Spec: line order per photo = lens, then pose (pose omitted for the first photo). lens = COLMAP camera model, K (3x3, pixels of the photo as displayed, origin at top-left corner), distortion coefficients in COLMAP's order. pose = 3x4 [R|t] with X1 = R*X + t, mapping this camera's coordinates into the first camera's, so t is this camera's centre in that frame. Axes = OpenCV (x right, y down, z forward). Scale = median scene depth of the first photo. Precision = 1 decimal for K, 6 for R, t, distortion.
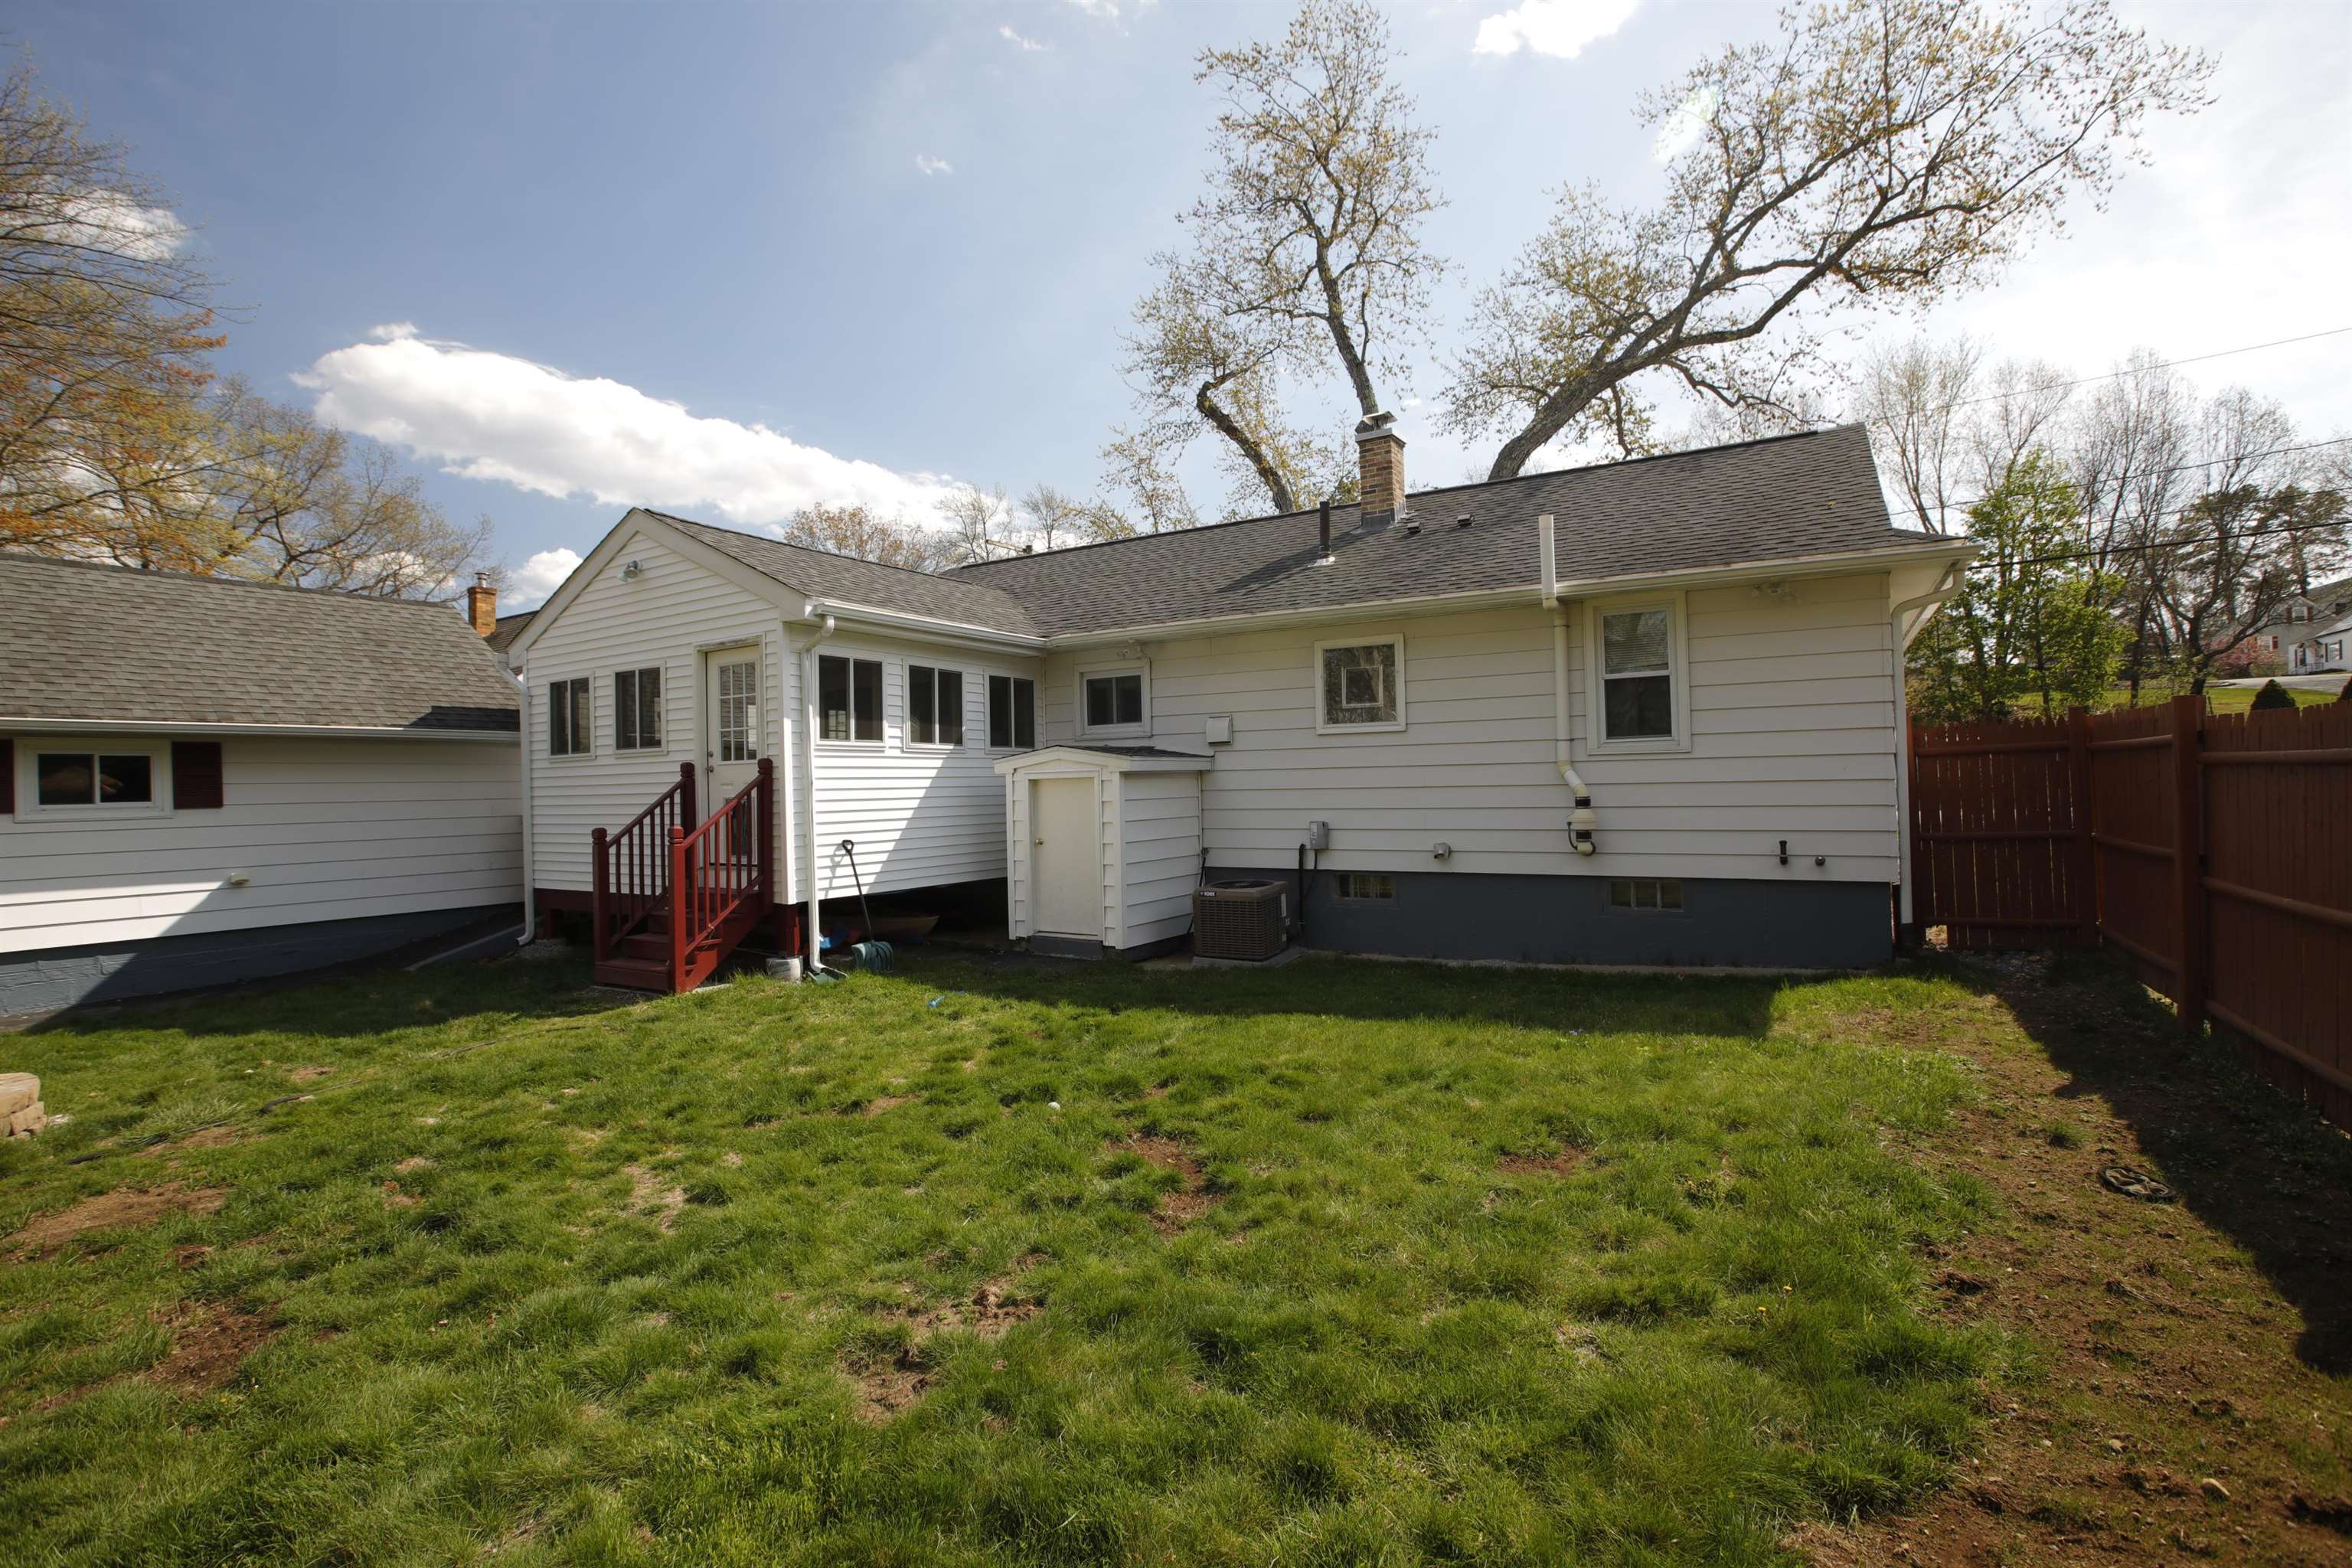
lens RADIAL K [[1082.6, 0, 1170.2], [0, 1082.6, 780.5], [0, 0, 1]] dist [-0.022709, 0.002290]
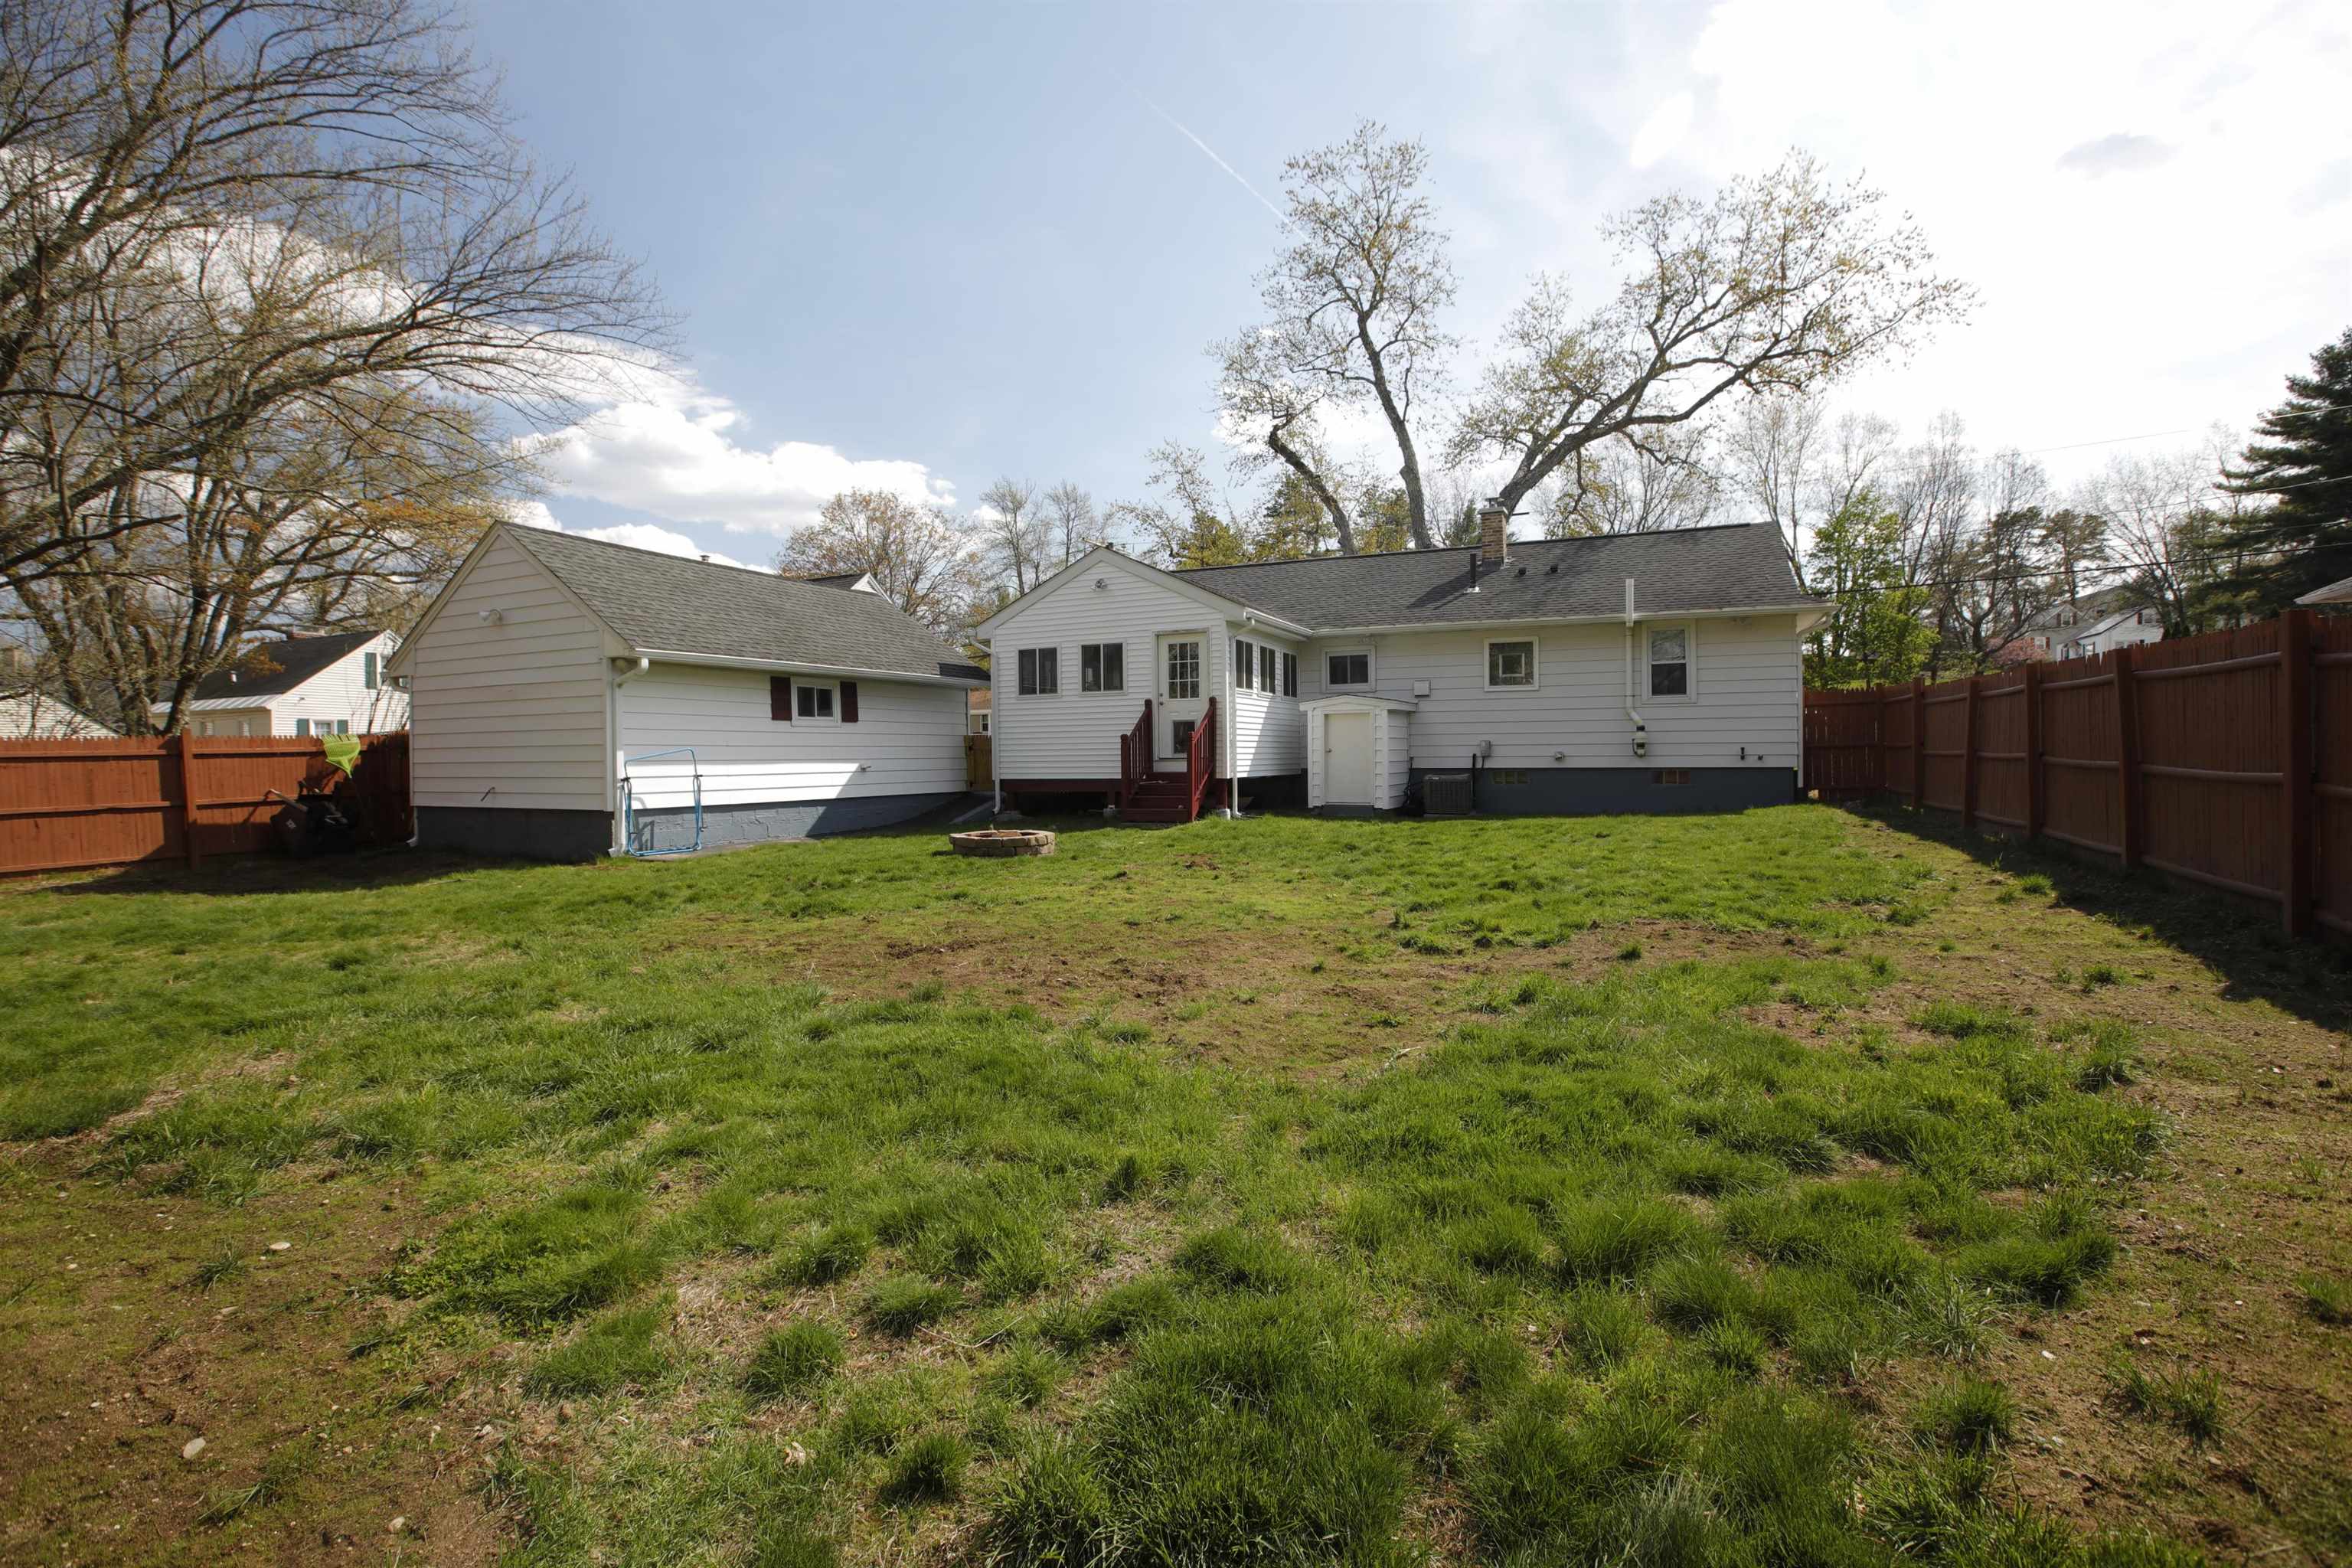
lens RADIAL K [[1082.6, 0, 1181.1], [0, 1082.6, 782.1], [0, 0, 1]] dist [-0.022709, 0.002290]
pose [[0.992933, 0.009520, 0.118298, -0.319076], [-0.012767, 0.999561, 0.026724, 0.036496], [-0.117991, -0.028046, 0.992618, -0.392807]]
